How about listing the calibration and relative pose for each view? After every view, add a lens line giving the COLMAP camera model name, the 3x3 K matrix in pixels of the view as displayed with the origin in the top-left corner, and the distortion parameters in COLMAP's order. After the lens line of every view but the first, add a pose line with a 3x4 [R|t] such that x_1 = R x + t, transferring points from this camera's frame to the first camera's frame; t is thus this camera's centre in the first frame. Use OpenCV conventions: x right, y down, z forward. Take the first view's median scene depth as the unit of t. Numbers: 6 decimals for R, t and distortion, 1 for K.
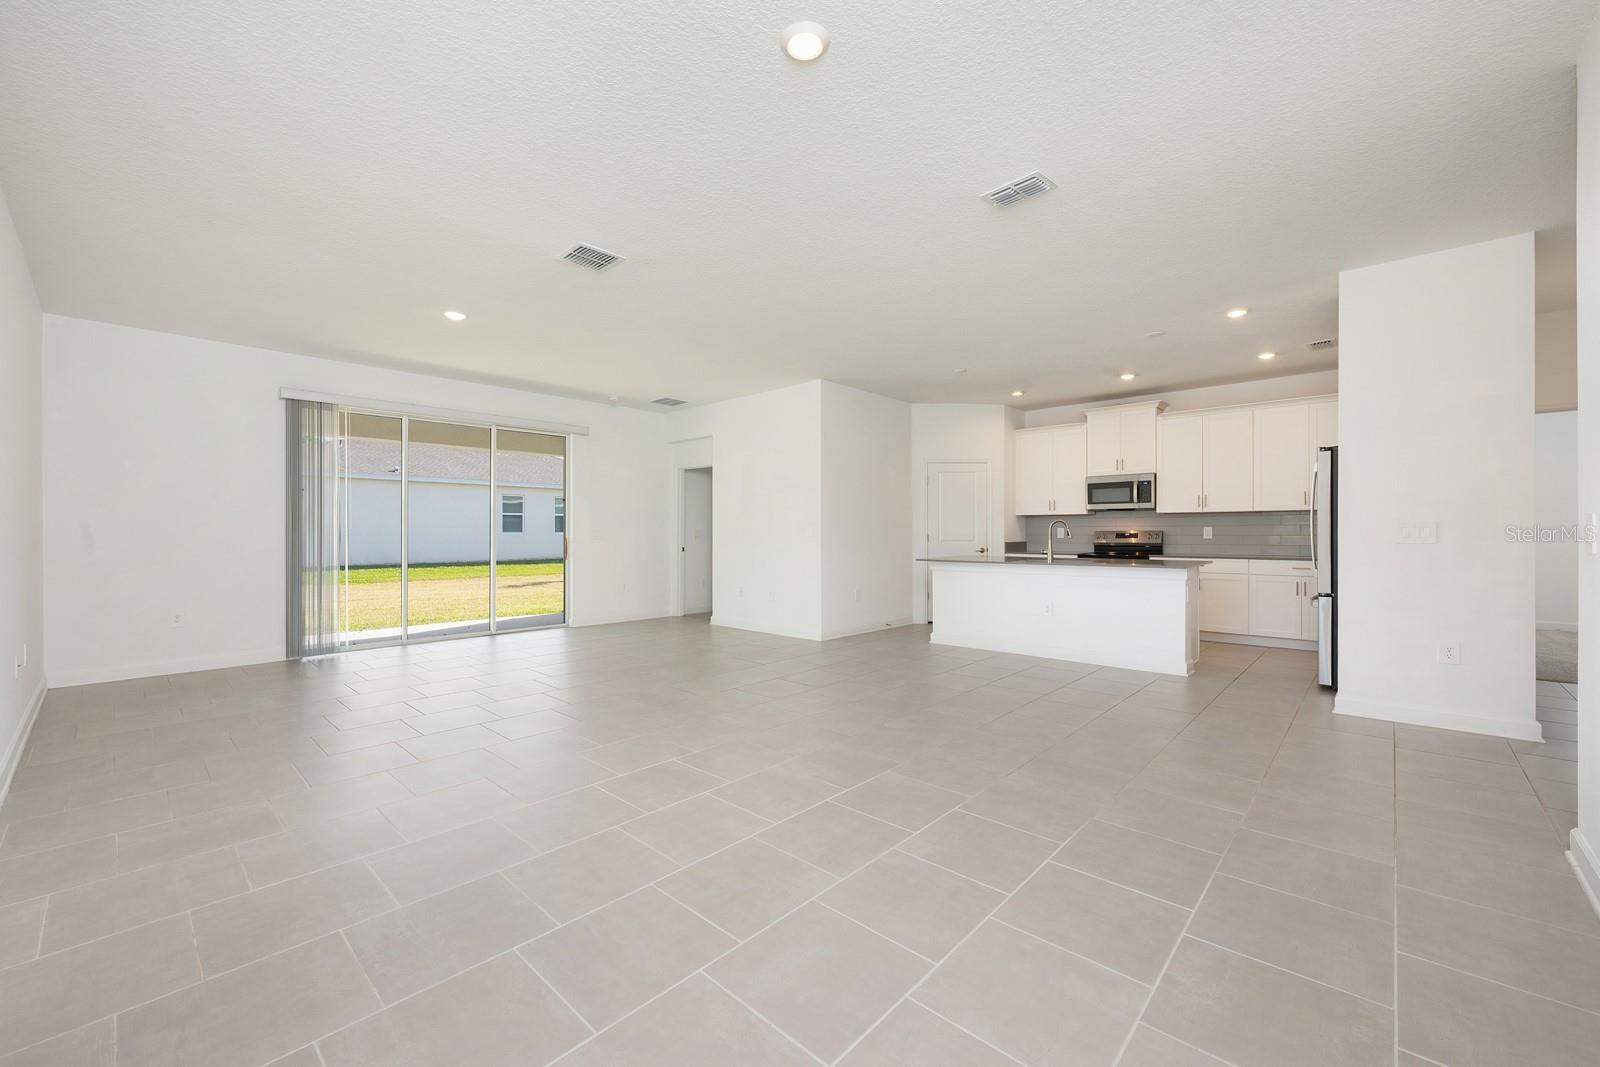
lens RADIAL K [[632.0, 0, 798.1], [0, 632.0, 530.7], [0, 0, 1]] dist [0.013372, 0.000064]
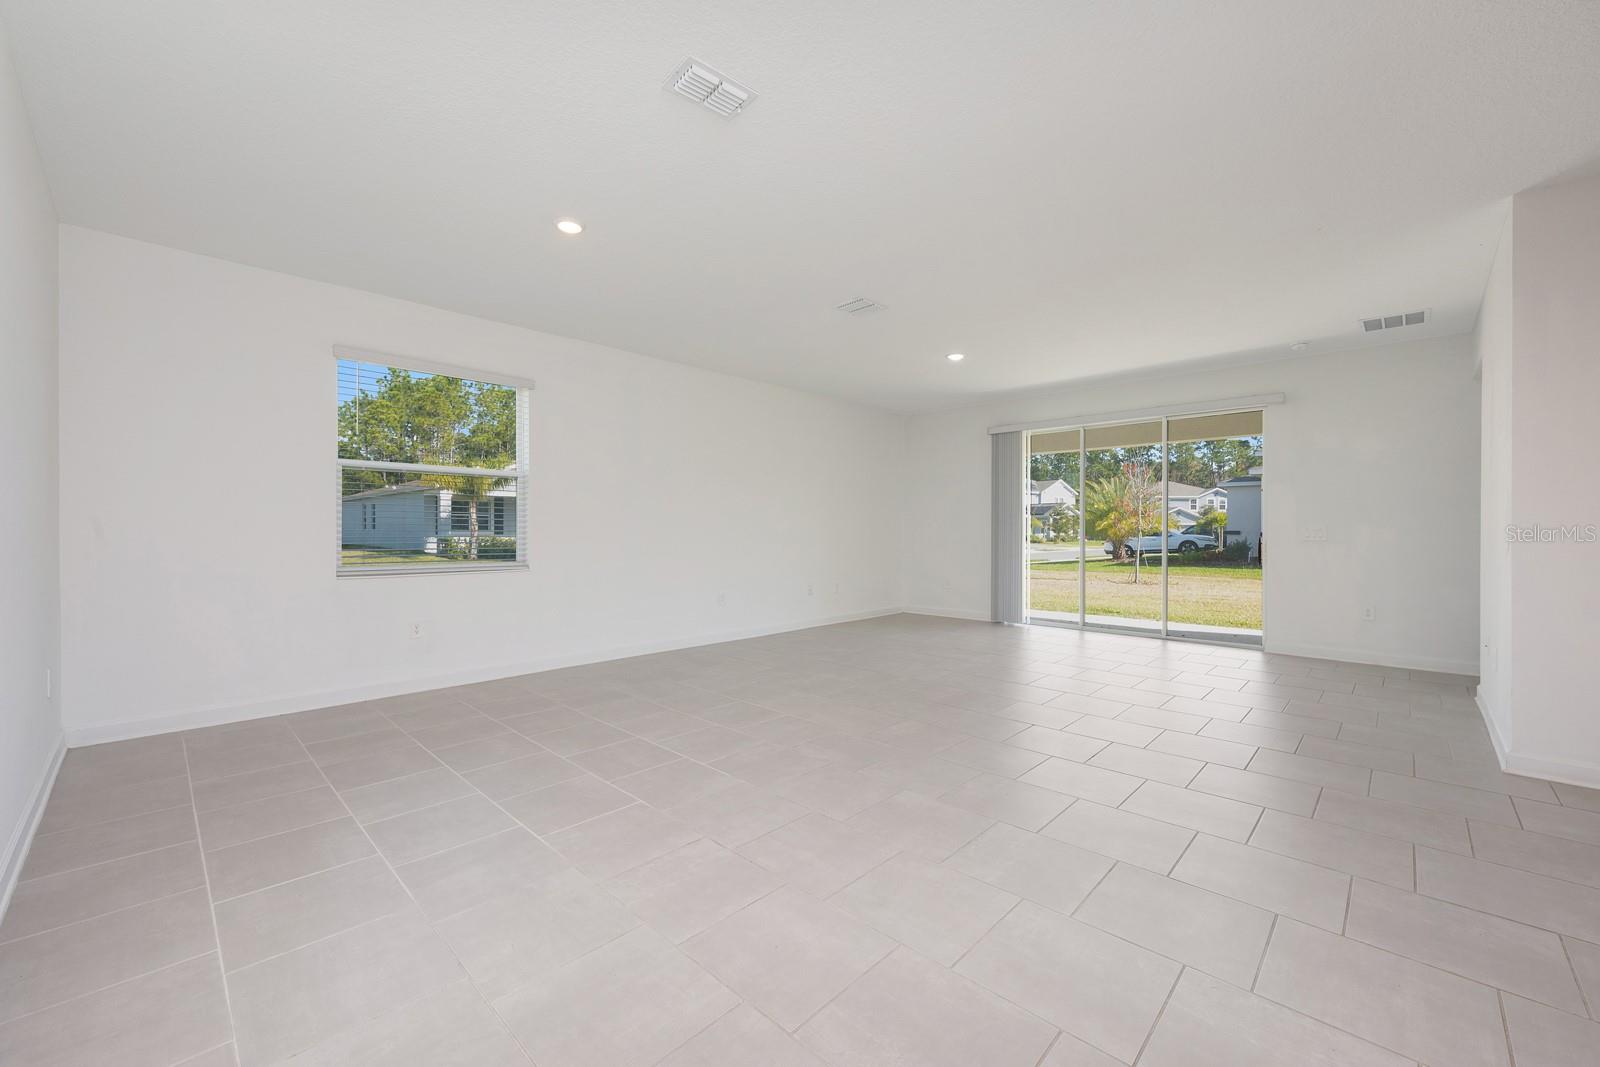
lens RADIAL K [[632.0, 0, 798.1], [0, 632.0, 530.7], [0, 0, 1]] dist [0.013372, 0.000064]
pose [[-0.035676, 0.002709, -0.999360, 0.452951], [0.000338, 0.999996, 0.002698, 0.000830], [0.999363, -0.000242, -0.035676, 0.466045]]
